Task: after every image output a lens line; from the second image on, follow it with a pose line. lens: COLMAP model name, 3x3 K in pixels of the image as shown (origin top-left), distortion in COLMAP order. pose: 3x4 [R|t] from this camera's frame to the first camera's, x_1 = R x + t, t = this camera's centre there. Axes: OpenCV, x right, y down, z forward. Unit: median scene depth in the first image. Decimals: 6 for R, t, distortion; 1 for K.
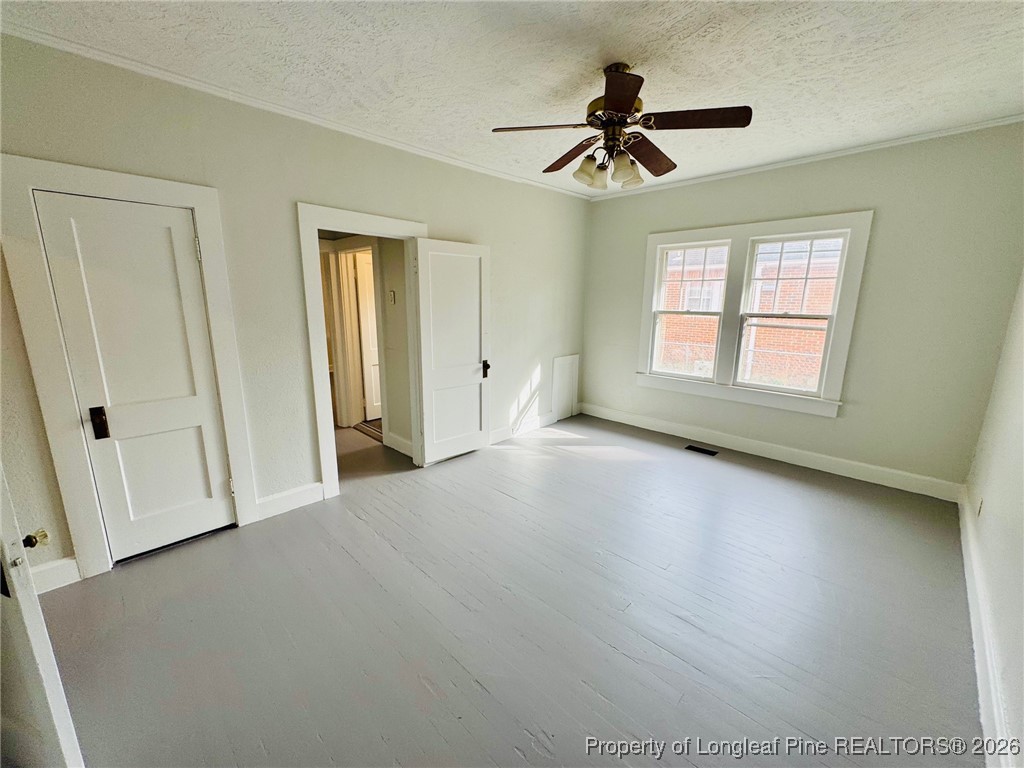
lens RADIAL K [[402.2, 0, 530.4], [0, 402.2, 387.1], [0, 0, 1]] dist [0.000126, 0.000062]
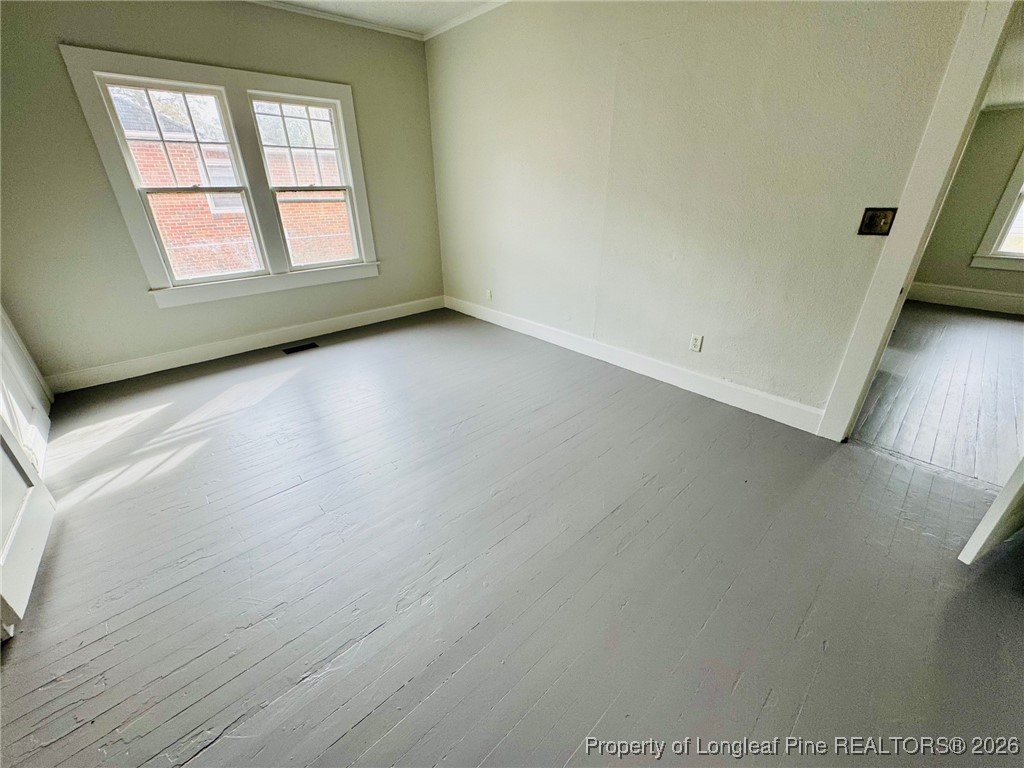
lens RADIAL K [[419.4, 0, 512.0], [0, 419.4, 384.0], [0, 0, 1]] dist [-0.001339, -0.000508]
pose [[0.078096, -0.451489, 0.888852, -0.452115], [0.204854, 0.879817, 0.428901, -0.089229], [-0.975672, 0.148590, 0.161200, 0.393258]]
